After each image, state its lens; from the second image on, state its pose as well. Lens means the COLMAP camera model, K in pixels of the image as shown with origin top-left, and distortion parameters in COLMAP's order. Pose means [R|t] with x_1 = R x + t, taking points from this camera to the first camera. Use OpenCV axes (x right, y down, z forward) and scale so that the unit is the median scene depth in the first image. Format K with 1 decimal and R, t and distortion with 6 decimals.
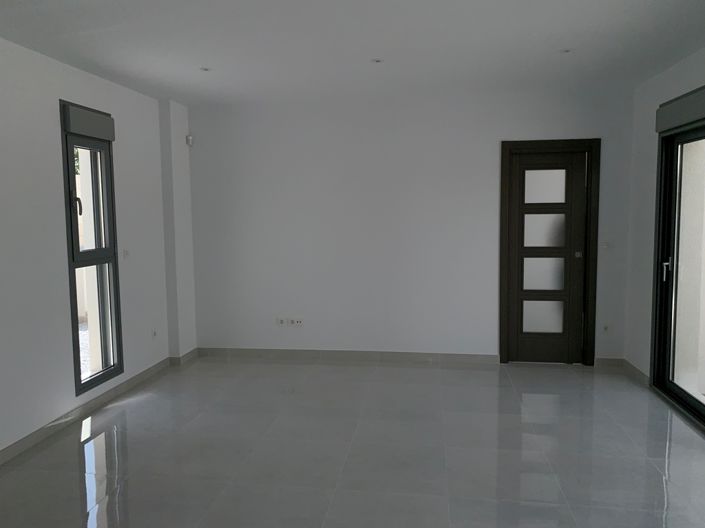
lens RADIAL K [[537.8, 0, 349.7], [0, 537.8, 256.7], [0, 0, 1]] dist [0.074407, -0.117041]
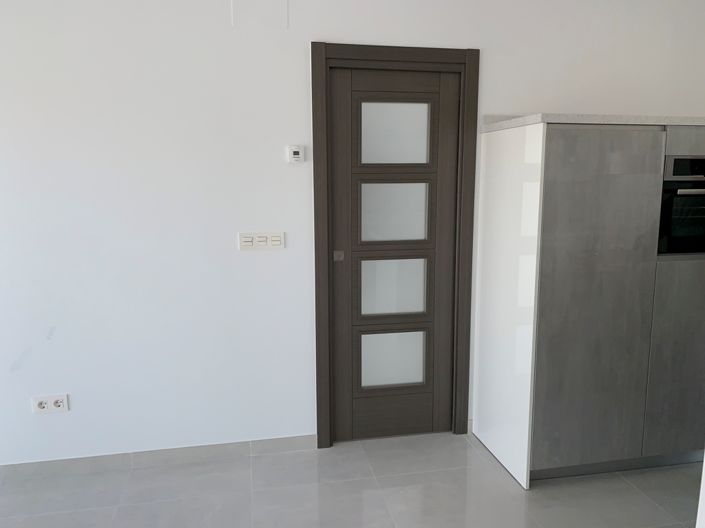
lens RADIAL K [[544.3, 0, 350.4], [0, 544.3, 255.3], [0, 0, 1]] dist [0.062445, -0.118251]
pose [[0.957134, -0.055752, 0.284228, 0.148545], [0.012963, 0.988562, 0.150256, -0.090963], [-0.289354, -0.140131, 0.946909, 0.462268]]
